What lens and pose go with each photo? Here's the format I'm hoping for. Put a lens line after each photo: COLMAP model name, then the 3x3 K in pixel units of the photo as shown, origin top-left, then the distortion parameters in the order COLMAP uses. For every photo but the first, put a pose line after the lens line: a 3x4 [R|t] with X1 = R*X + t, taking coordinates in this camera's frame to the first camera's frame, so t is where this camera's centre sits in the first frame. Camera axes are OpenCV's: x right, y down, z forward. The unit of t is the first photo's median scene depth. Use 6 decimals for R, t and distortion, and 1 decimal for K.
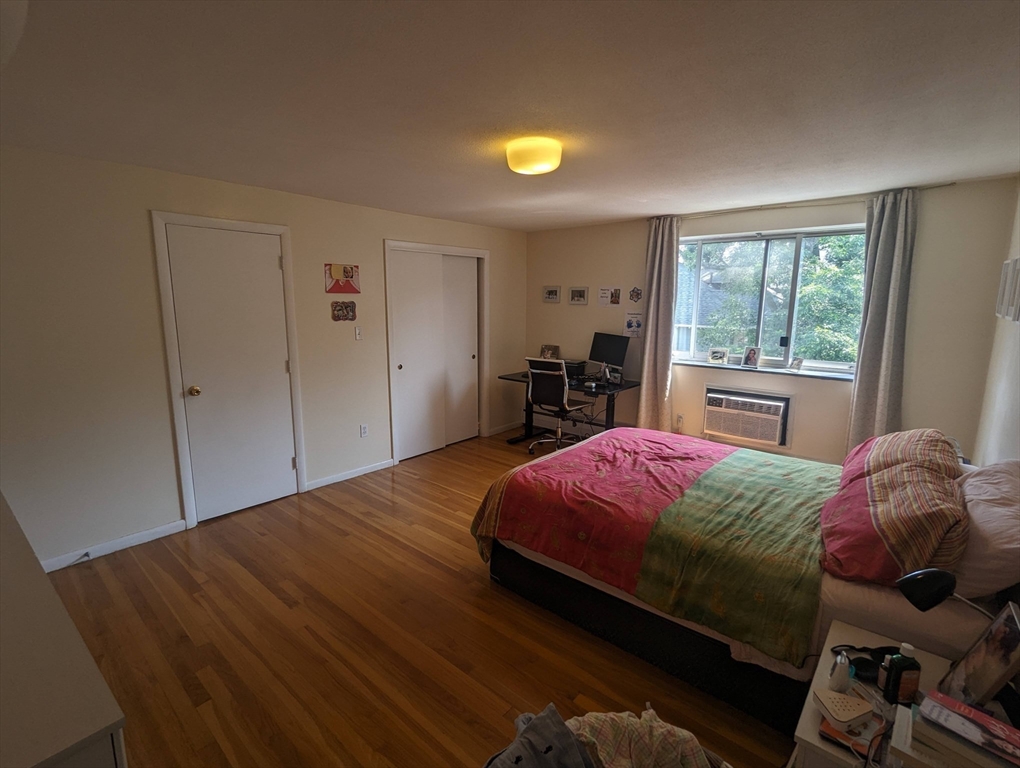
lens RADIAL K [[487.3, 0, 506.7], [0, 487.3, 380.4], [0, 0, 1]] dist [0.001737, -0.000059]
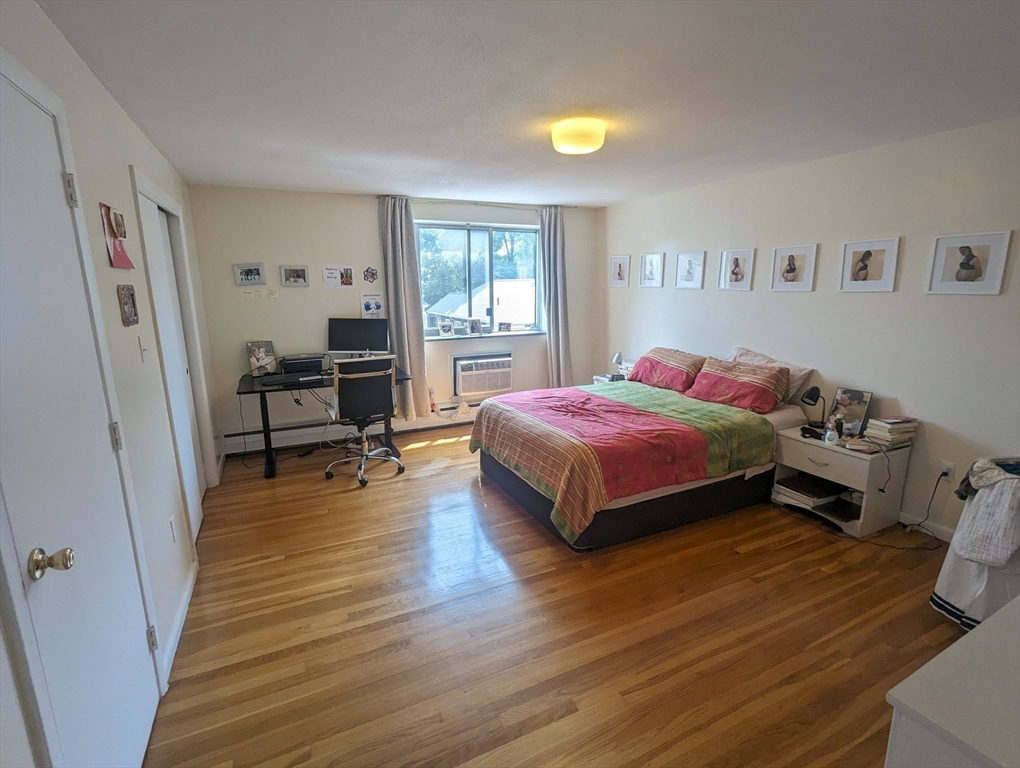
lens RADIAL K [[485.1, 0, 506.9], [0, 485.1, 384.7], [0, 0, 1]] dist [0.000767, -0.000316]
pose [[0.397064, -0.198677, 0.896029, -0.638270], [0.162784, 0.976055, 0.144286, -0.073599], [-0.903240, 0.088568, 0.419898, 0.467984]]
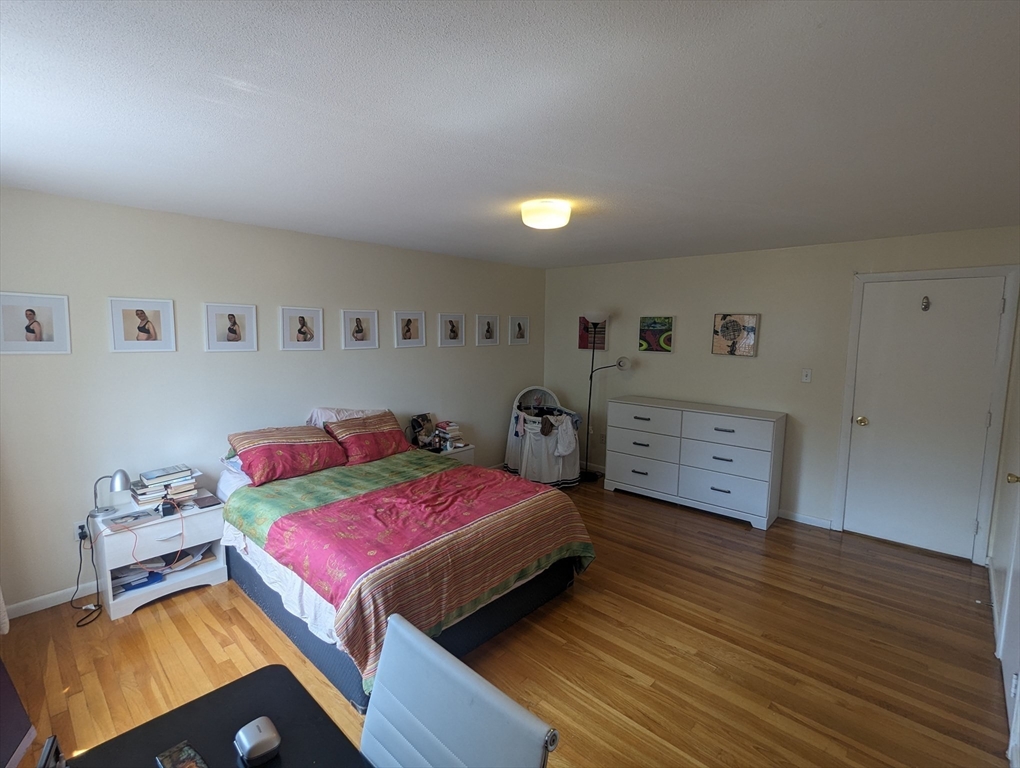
lens RADIAL K [[485.1, 0, 506.9], [0, 485.1, 384.7], [0, 0, 1]] dist [0.000767, -0.000316]
pose [[-0.999170, -0.015845, 0.037535, 0.059727], [-0.004737, 0.960207, 0.279249, -0.243321], [-0.040466, 0.278839, -0.959485, 1.352294]]
